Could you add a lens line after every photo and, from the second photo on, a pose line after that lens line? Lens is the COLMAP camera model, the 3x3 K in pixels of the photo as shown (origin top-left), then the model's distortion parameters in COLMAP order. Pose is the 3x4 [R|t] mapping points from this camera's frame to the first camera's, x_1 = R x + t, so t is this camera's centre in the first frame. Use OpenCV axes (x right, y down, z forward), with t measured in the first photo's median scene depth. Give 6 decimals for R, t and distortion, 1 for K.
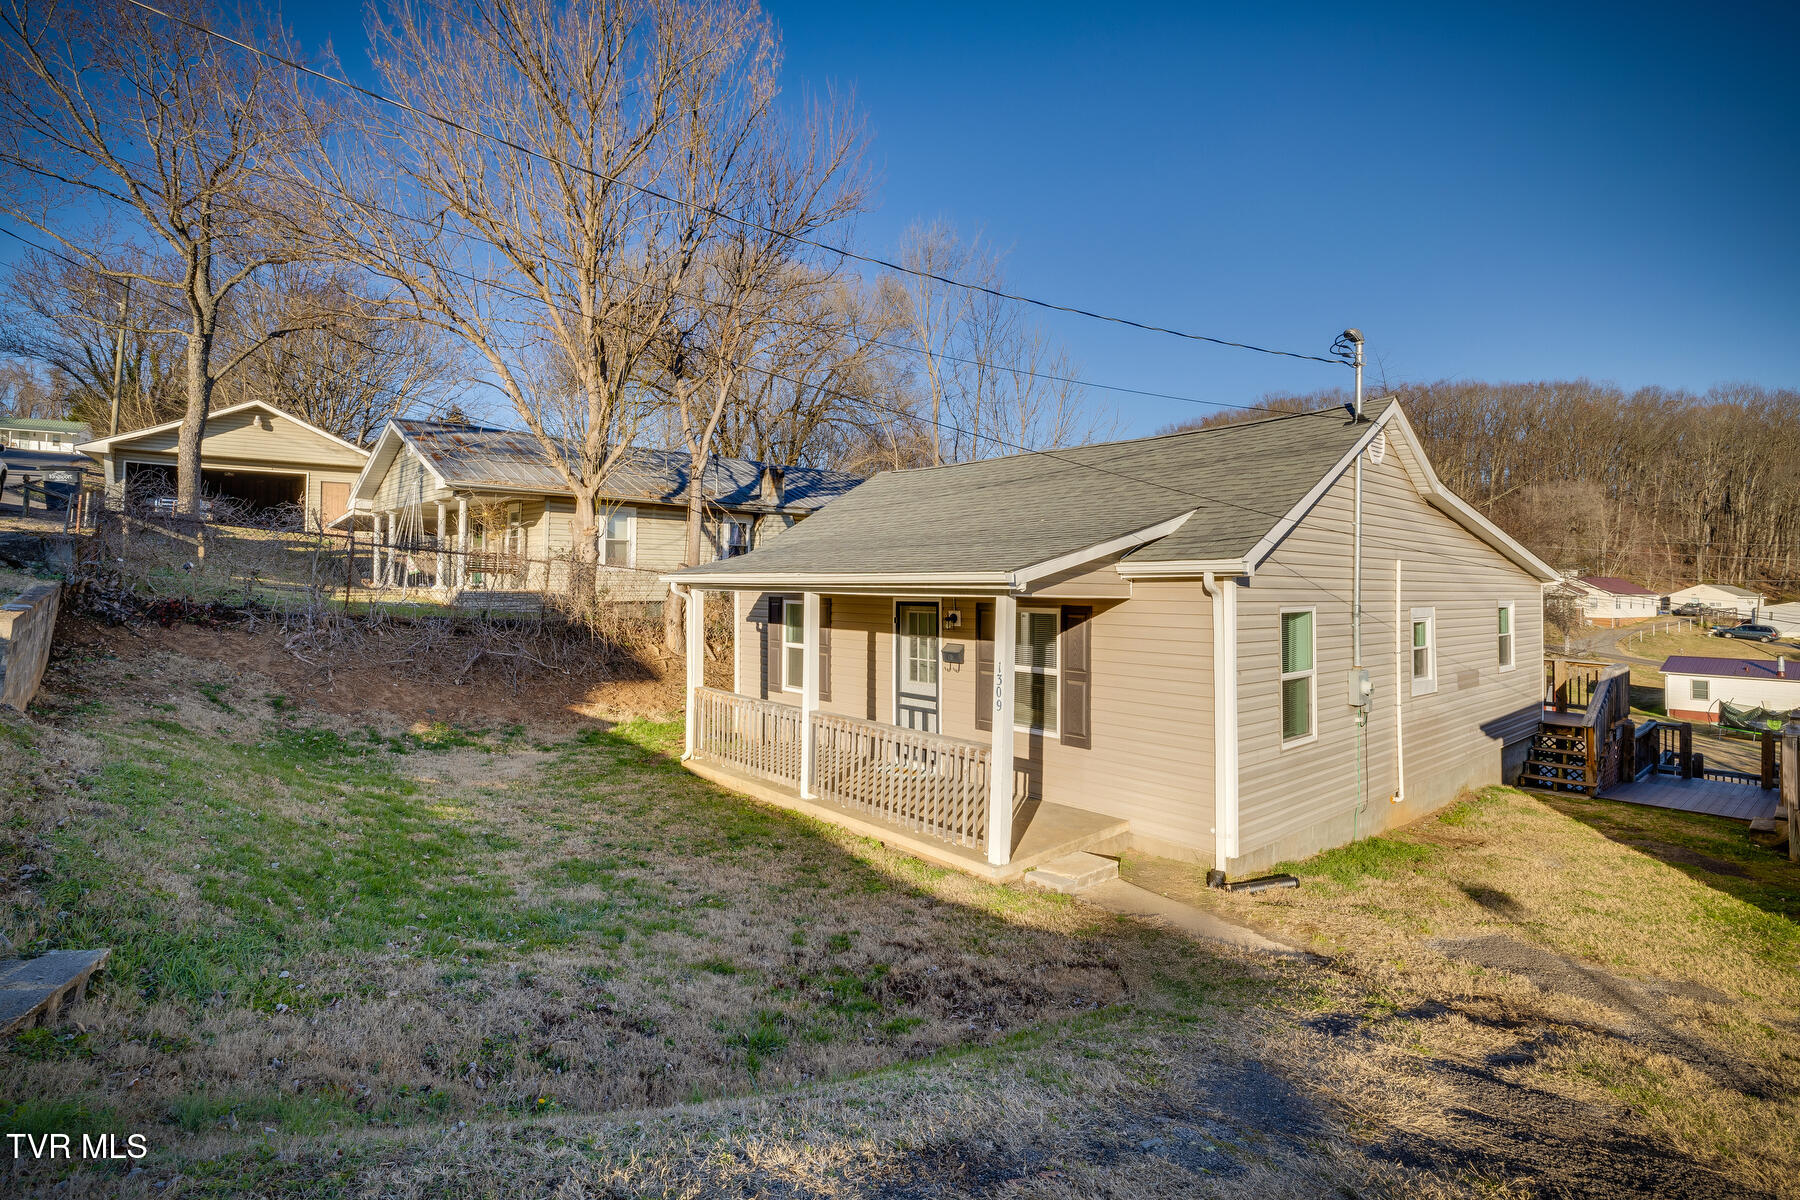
lens RADIAL K [[841.7, 0, 901.9], [0, 841.7, 590.3], [0, 0, 1]] dist [-0.000237, 0.000000]
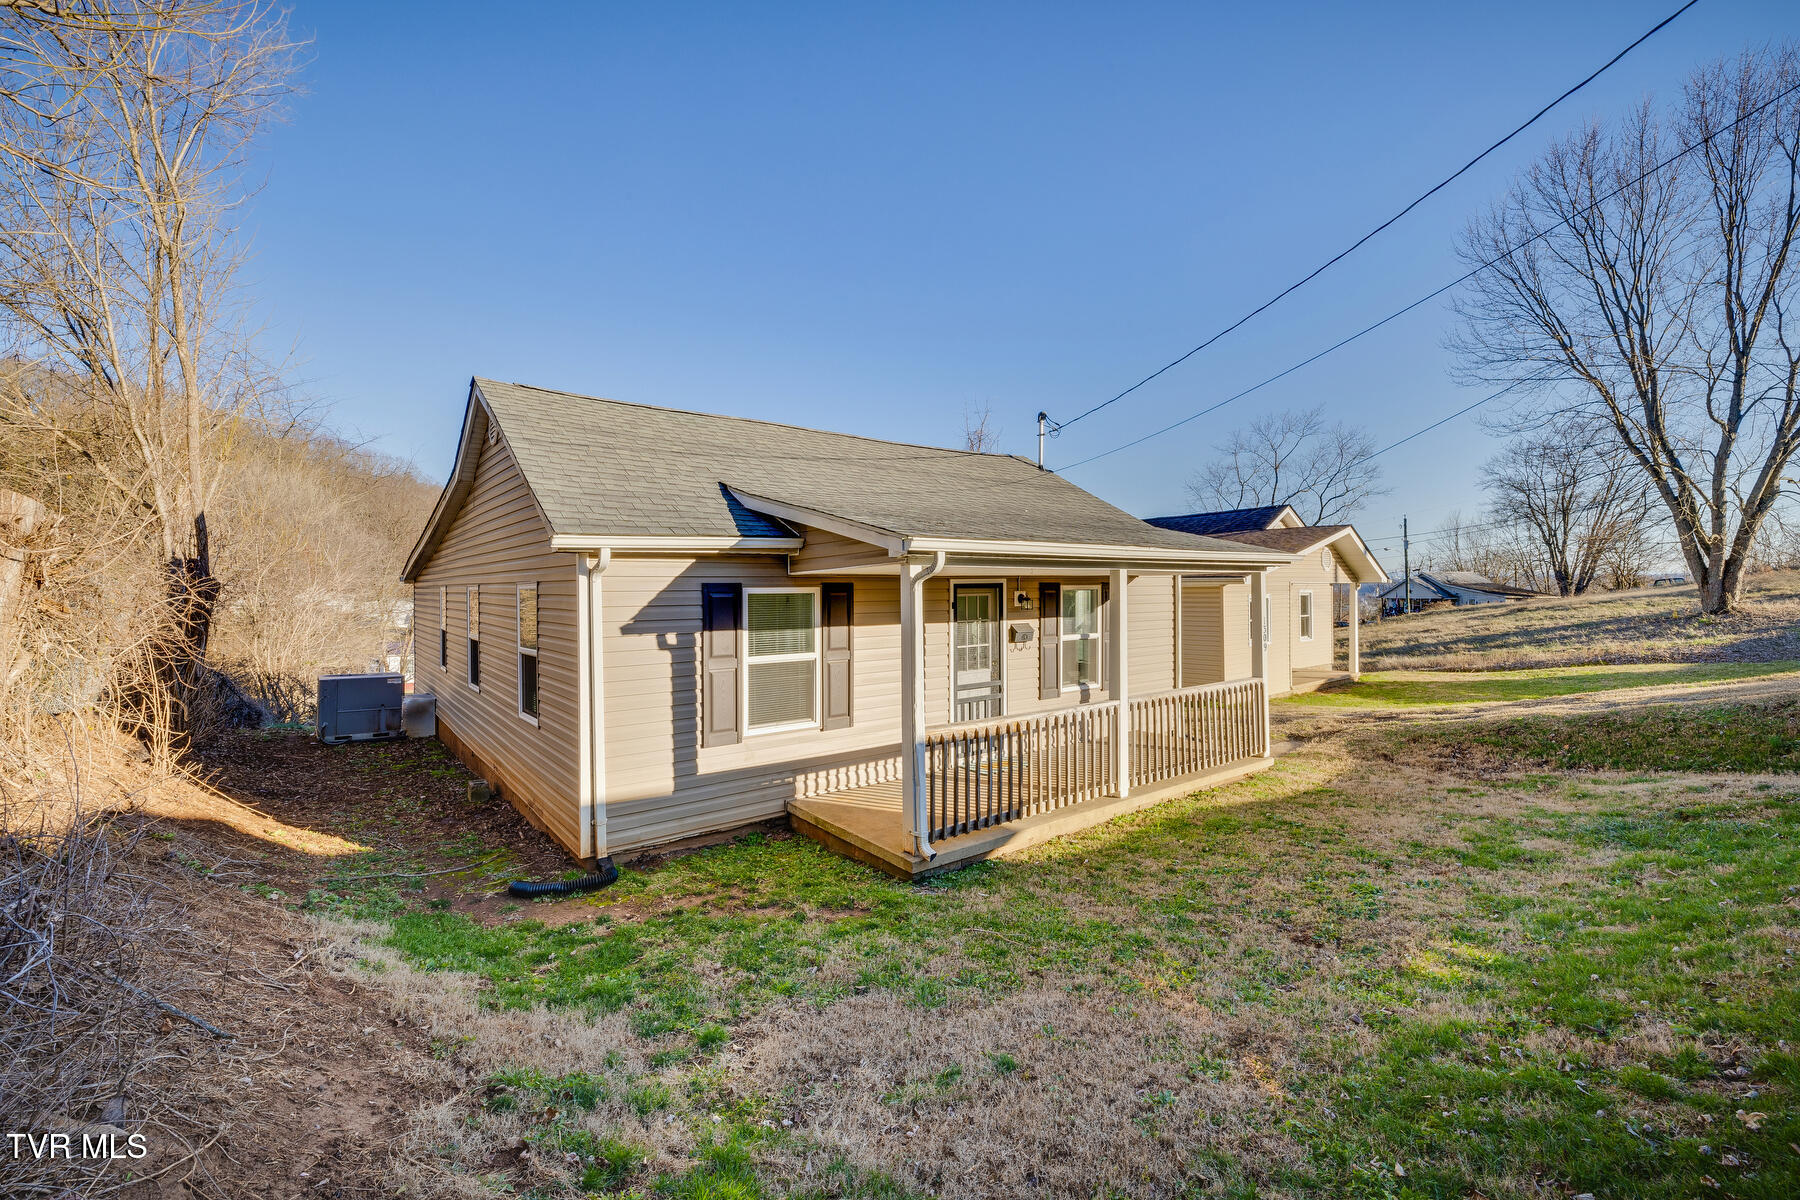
lens RADIAL K [[770.5, 0, 901.9], [0, 770.5, 590.9], [0, 0, 1]] dist [0.000392, 0.000001]
pose [[0.062500, -0.020335, 0.997838, -0.846724], [0.011834, 0.999737, 0.019633, 0.003123], [-0.997975, 0.010581, 0.062725, 1.037301]]
